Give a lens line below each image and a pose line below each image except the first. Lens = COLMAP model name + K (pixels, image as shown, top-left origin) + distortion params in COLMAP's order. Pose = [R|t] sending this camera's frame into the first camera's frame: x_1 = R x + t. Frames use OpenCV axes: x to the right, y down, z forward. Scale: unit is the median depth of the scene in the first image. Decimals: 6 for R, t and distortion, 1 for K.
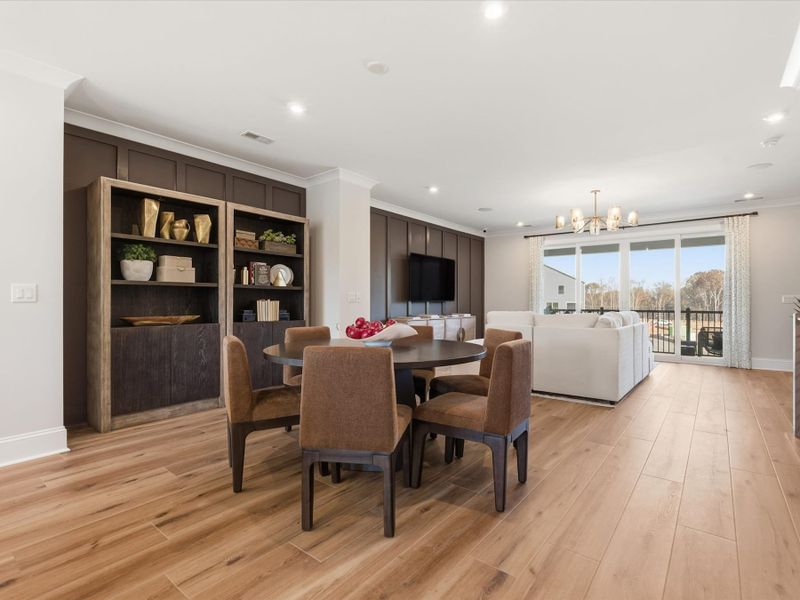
lens RADIAL K [[396.3, 0, 406.6], [0, 396.3, 296.6], [0, 0, 1]] dist [-0.000489, 0.001100]
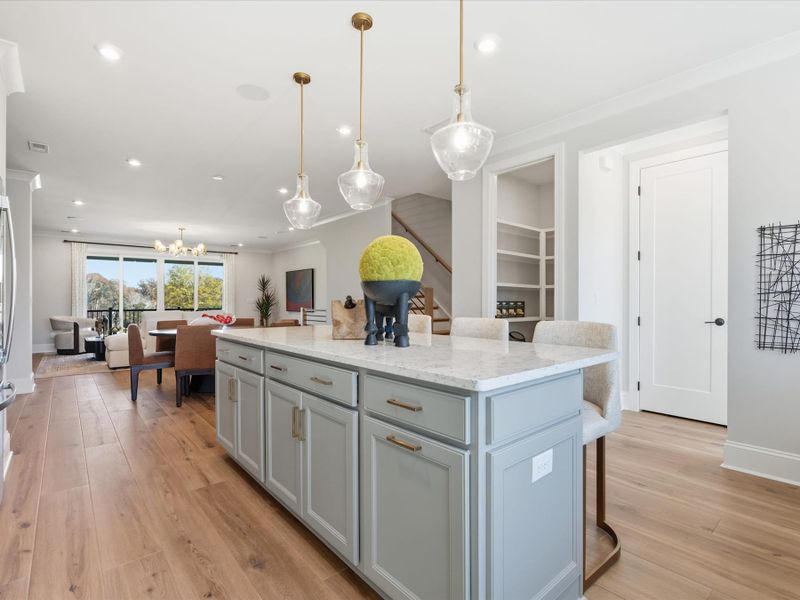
lens RADIAL K [[399.6, 0, 401.1], [0, 399.6, 303.1], [0, 0, 1]] dist [-0.004285, 0.000722]
pose [[0.195940, -0.011290, 0.980551, -0.669040], [-0.005508, 0.999905, 0.012613, -0.008836], [-0.980600, -0.007872, 0.195860, -0.079216]]
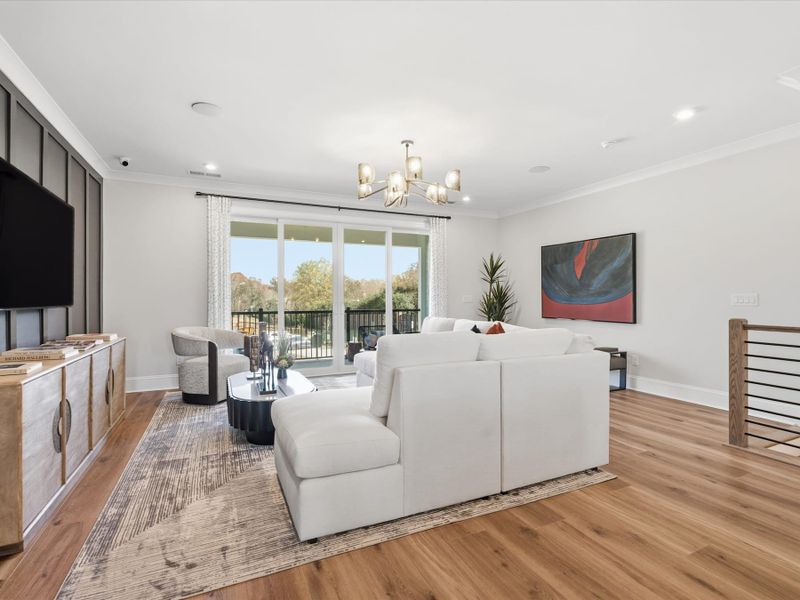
lens RADIAL K [[399.6, 0, 401.1], [0, 399.6, 303.1], [0, 0, 1]] dist [-0.004285, 0.000722]
pose [[0.444630, -0.017931, 0.895535, -0.118727], [-0.005536, 0.999726, 0.022765, -0.005150], [-0.895697, -0.015080, 0.444409, 0.566025]]
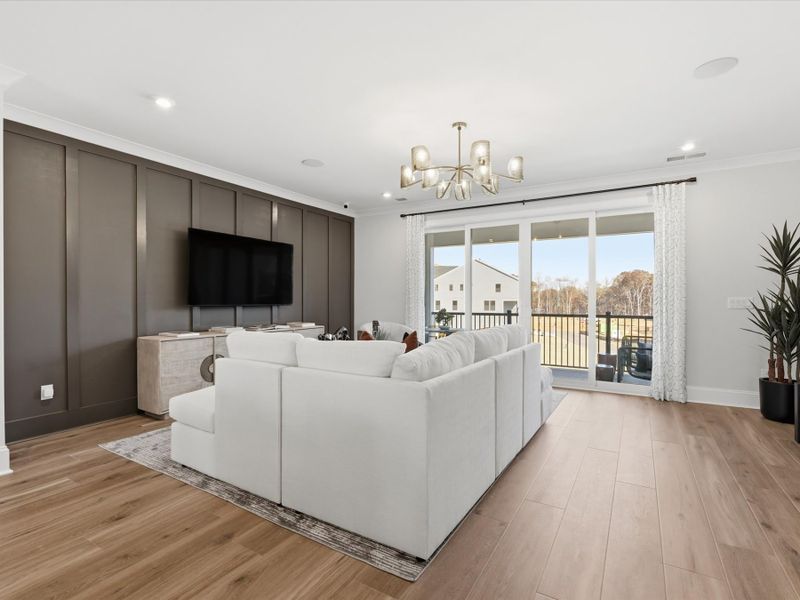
lens RADIAL K [[399.7, 0, 401.0], [0, 399.7, 298.5], [0, 0, 1]] dist [-0.006096, 0.000555]
pose [[0.992139, -0.001262, 0.125136, 0.249385], [0.000086, 0.999956, 0.009400, -0.006546], [-0.125142, -0.009315, 0.992095, 0.325493]]
